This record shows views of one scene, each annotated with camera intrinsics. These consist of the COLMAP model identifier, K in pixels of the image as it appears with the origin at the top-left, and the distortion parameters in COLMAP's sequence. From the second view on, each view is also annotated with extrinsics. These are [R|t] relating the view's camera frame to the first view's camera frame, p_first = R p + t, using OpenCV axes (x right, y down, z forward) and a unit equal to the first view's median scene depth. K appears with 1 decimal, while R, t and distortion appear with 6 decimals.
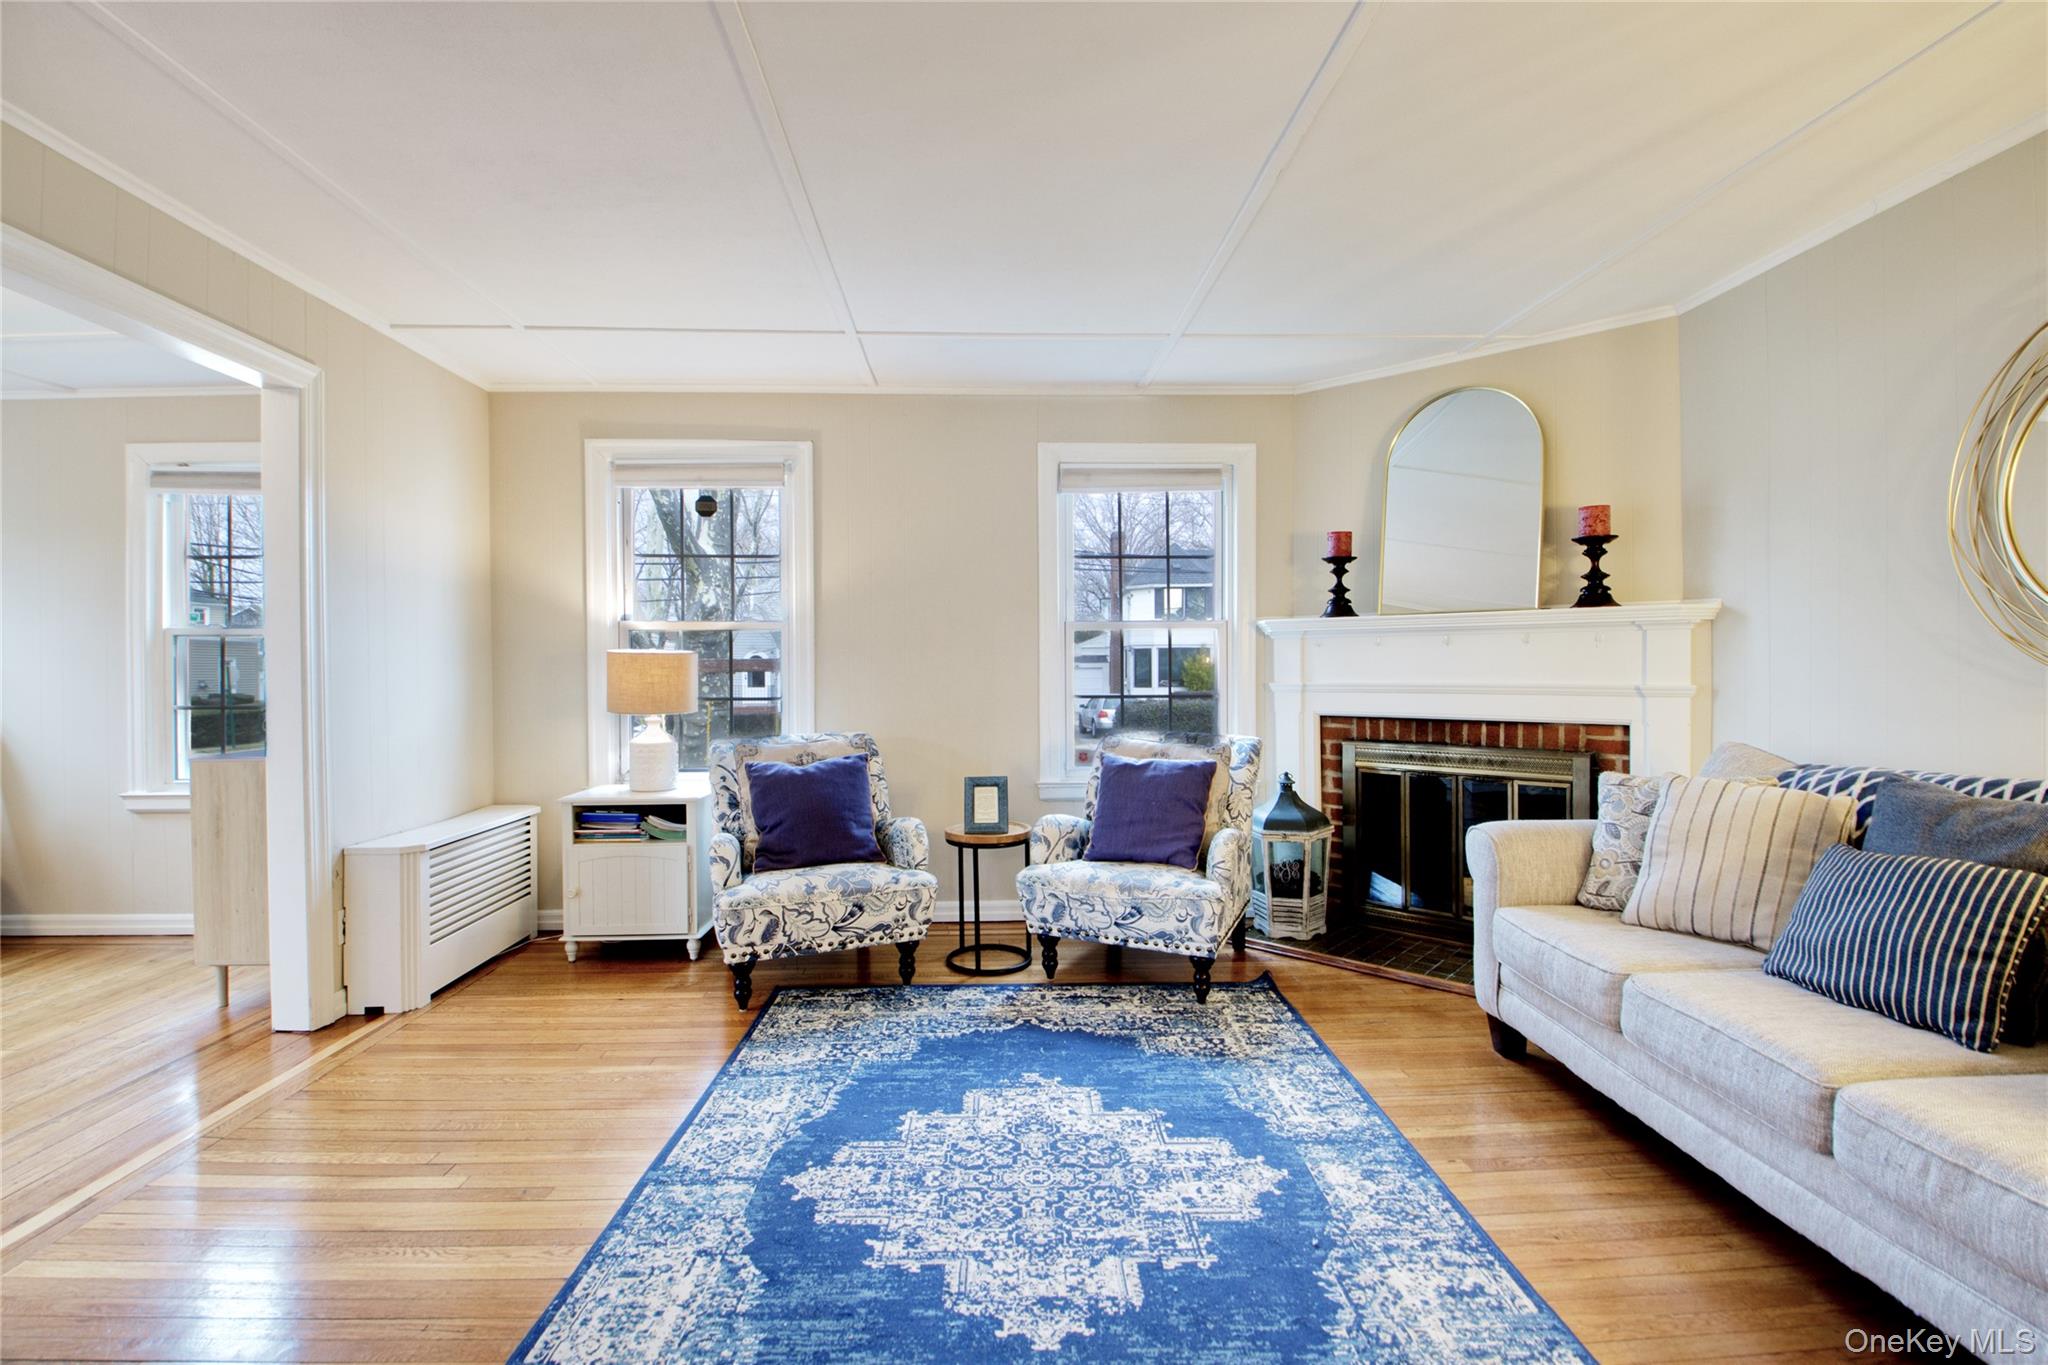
lens RADIAL K [[951.6, 0, 1024.0], [0, 951.6, 682.5], [0, 0, 1]] dist [0.022073, -0.029571]
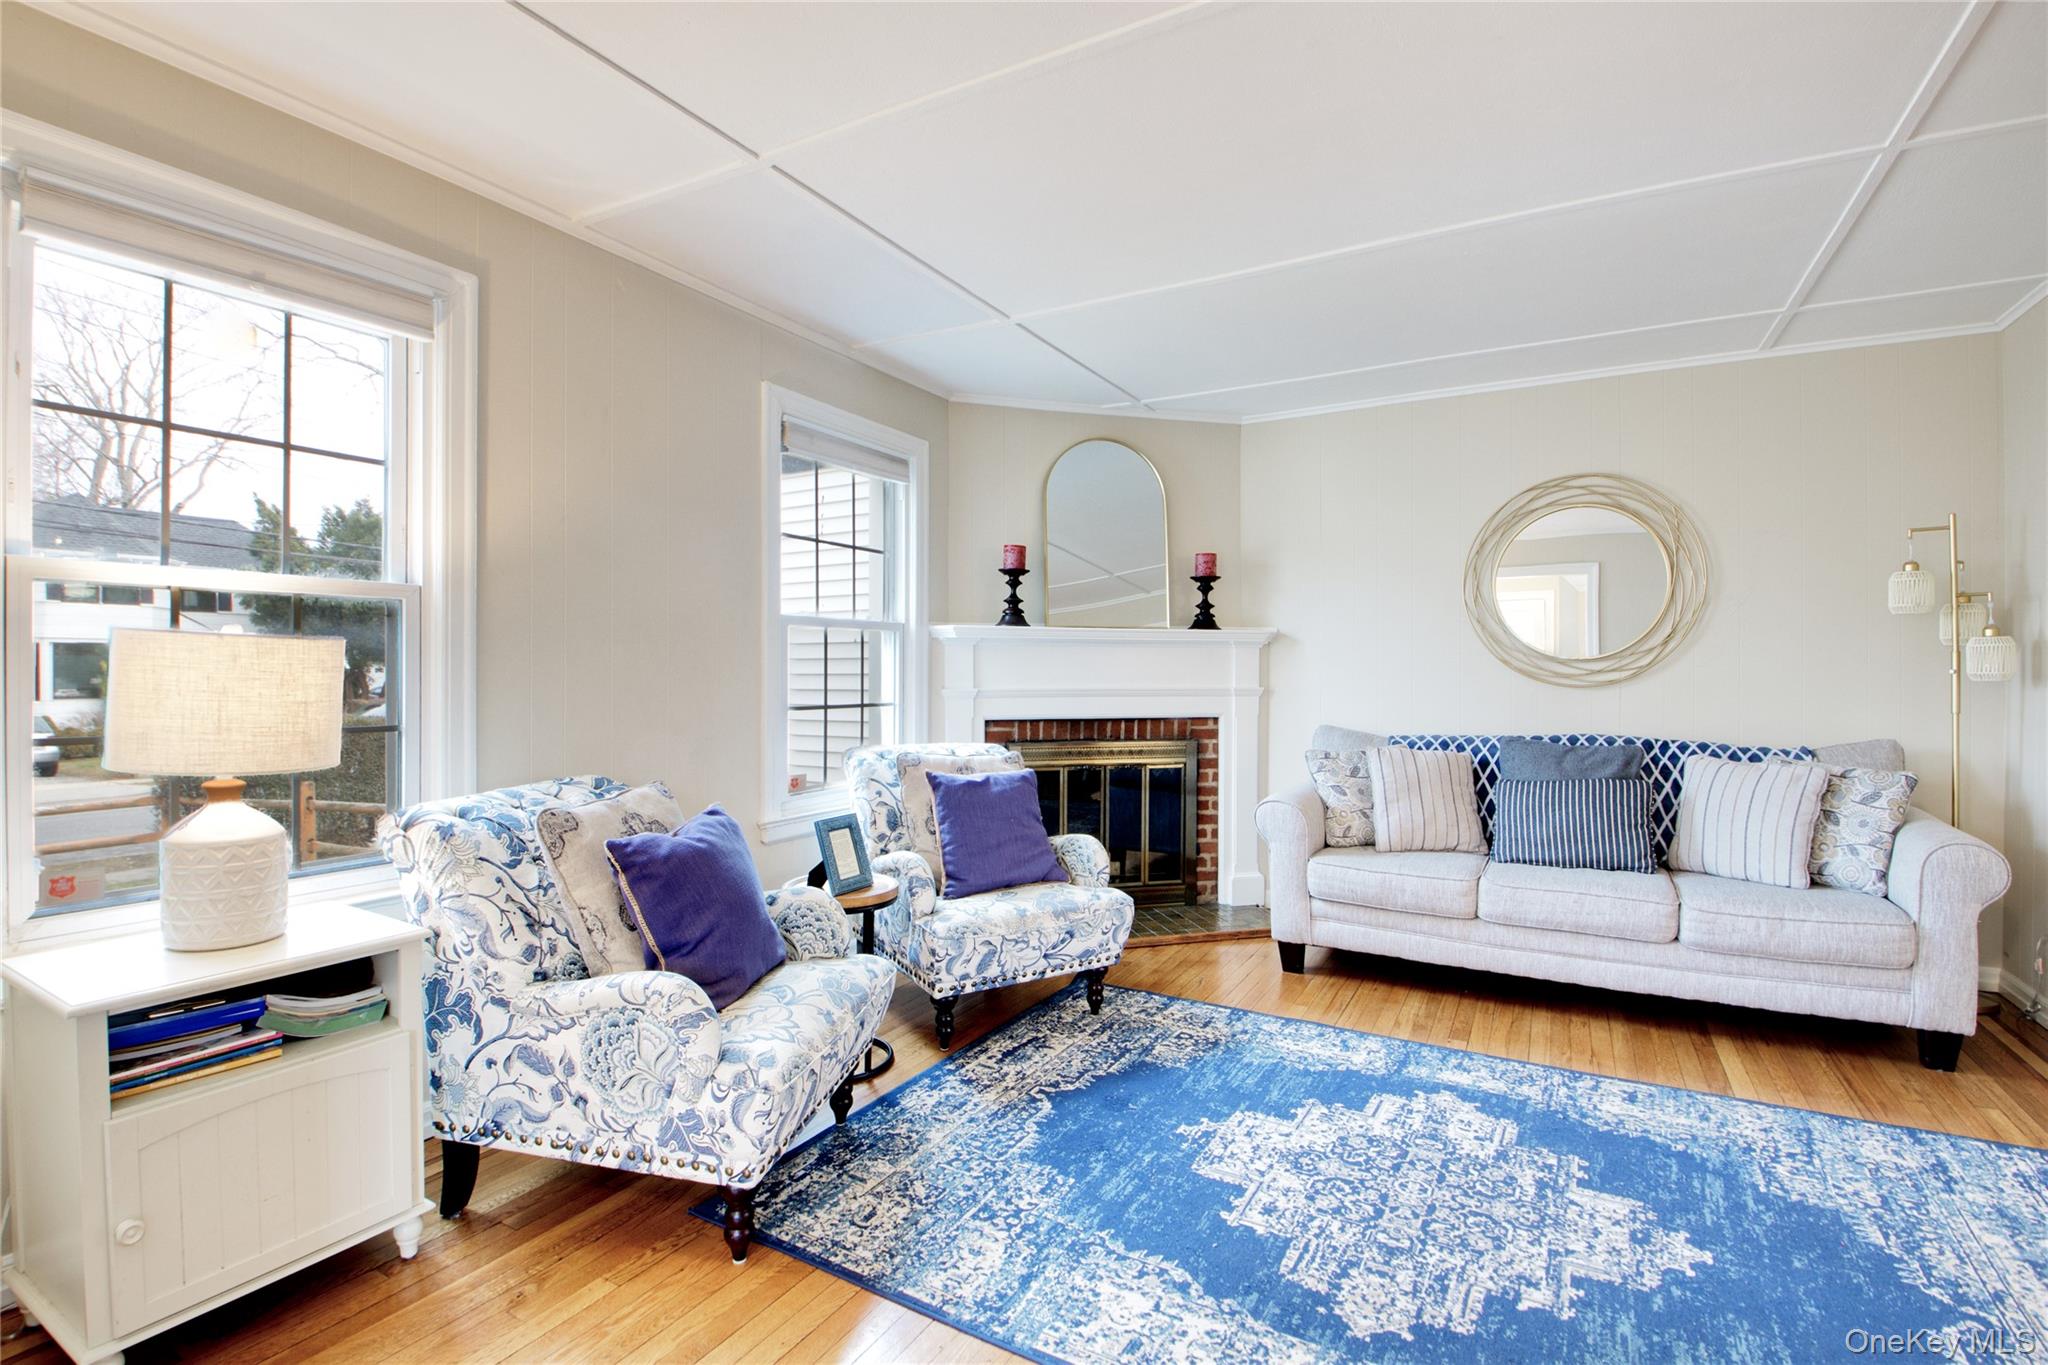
lens RADIAL K [[951.6, 0, 1024.0], [0, 951.6, 682.5], [0, 0, 1]] dist [0.022073, -0.029571]
pose [[0.528626, -0.004578, 0.848842, -0.659540], [0.008958, 0.999960, -0.000186, -0.006991], [-0.848808, 0.007702, 0.528646, 0.515811]]
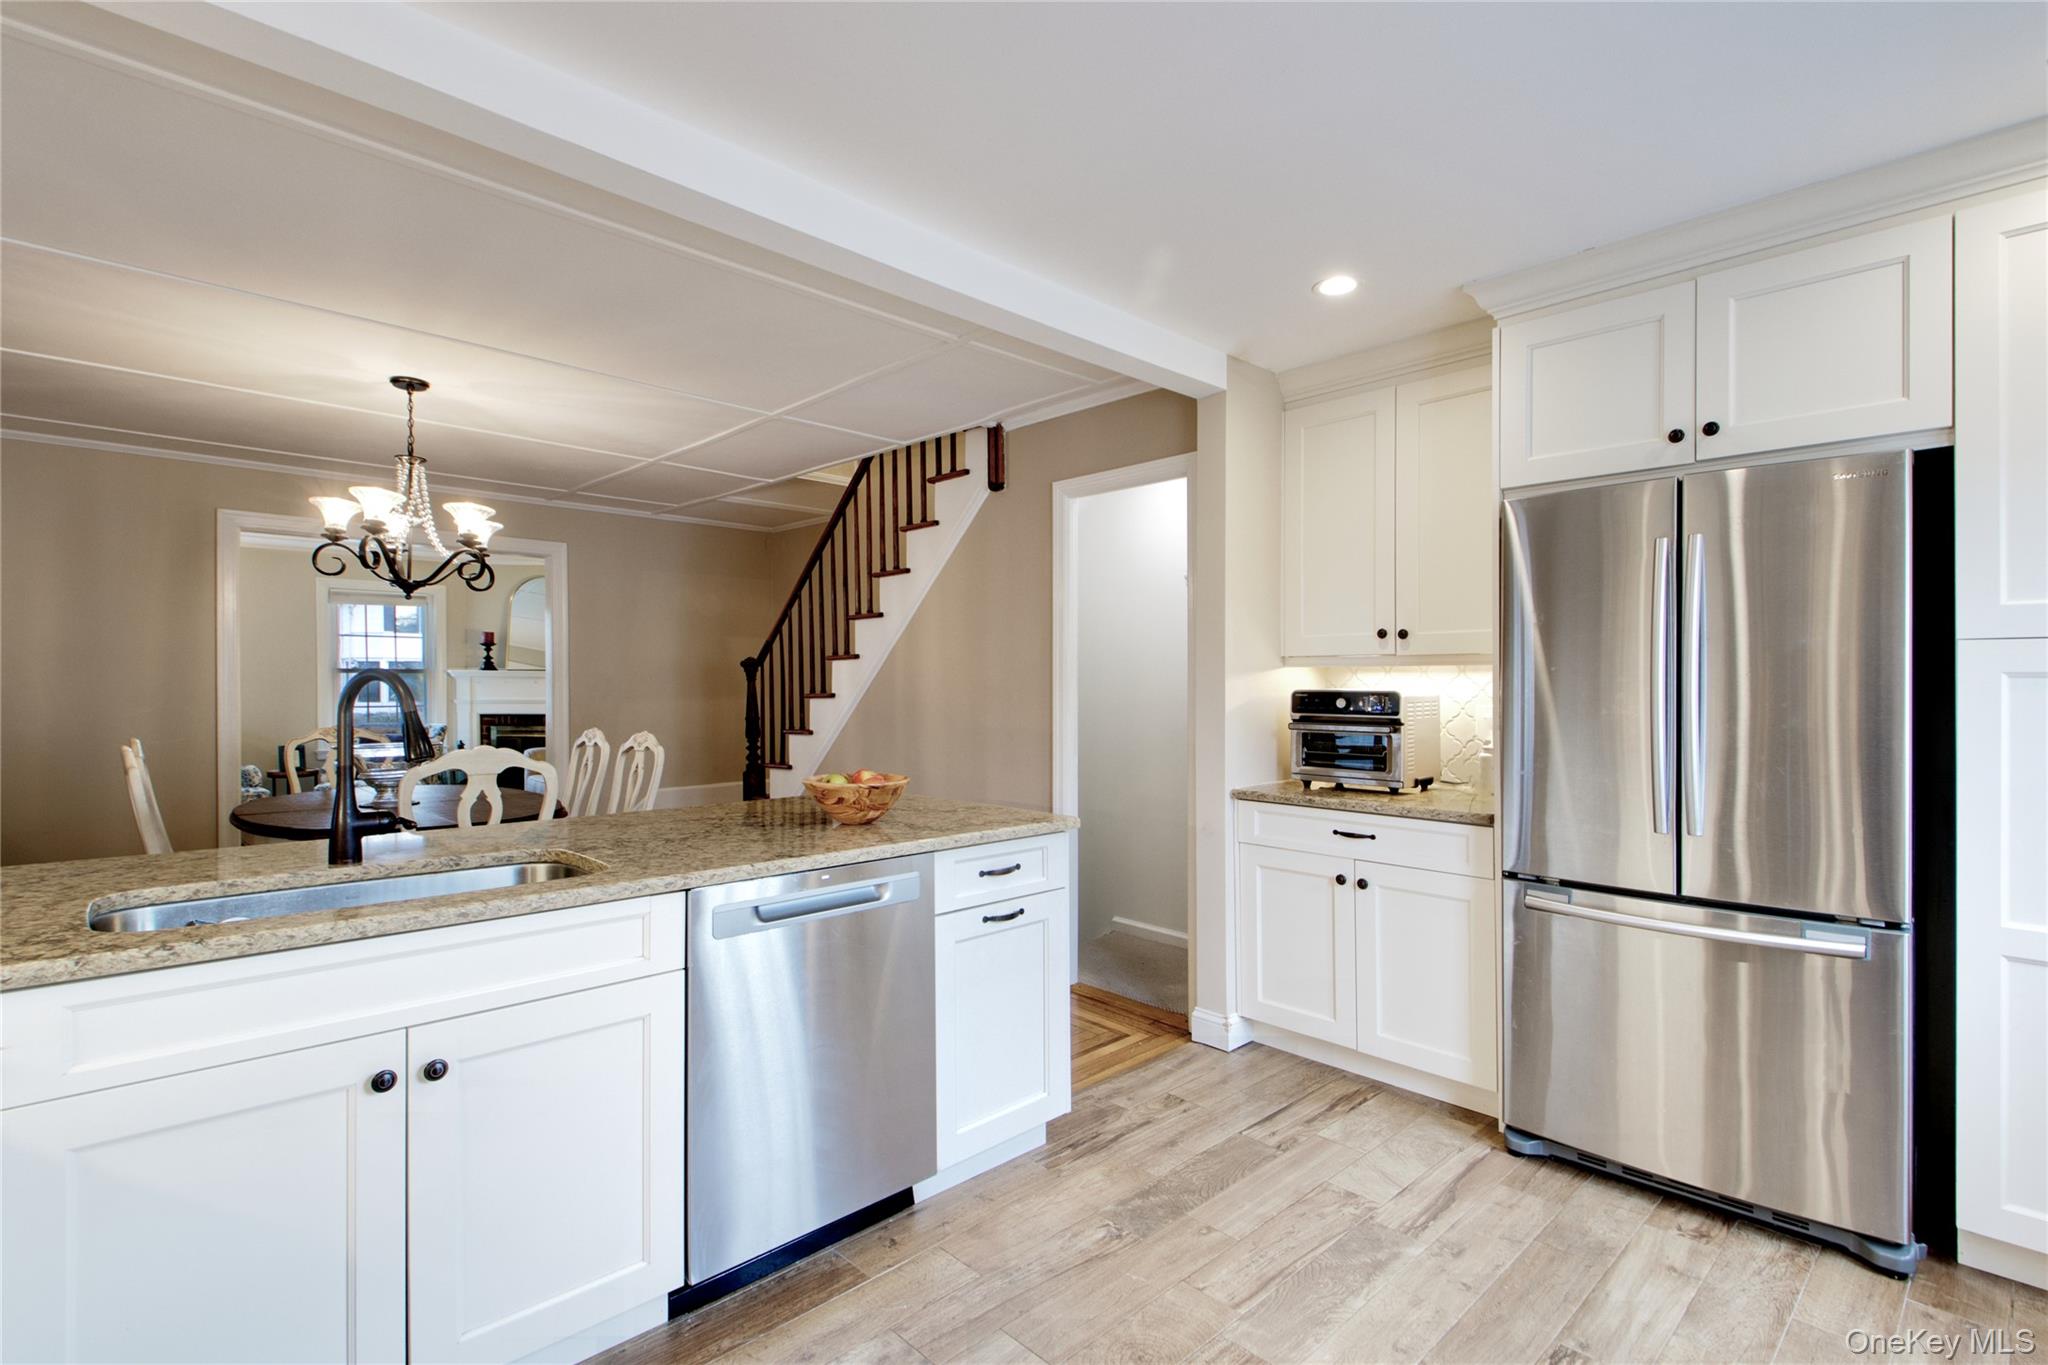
lens RADIAL K [[944.6, 0, 1031.8], [0, 944.6, 681.2], [0, 0, 1]] dist [0.021403, -0.012853]
pose [[0.740780, 0.006218, 0.671719, -0.262330], [0.002949, 0.999917, -0.012508, -0.012414], [-0.671741, 0.011246, 0.740700, -1.787243]]
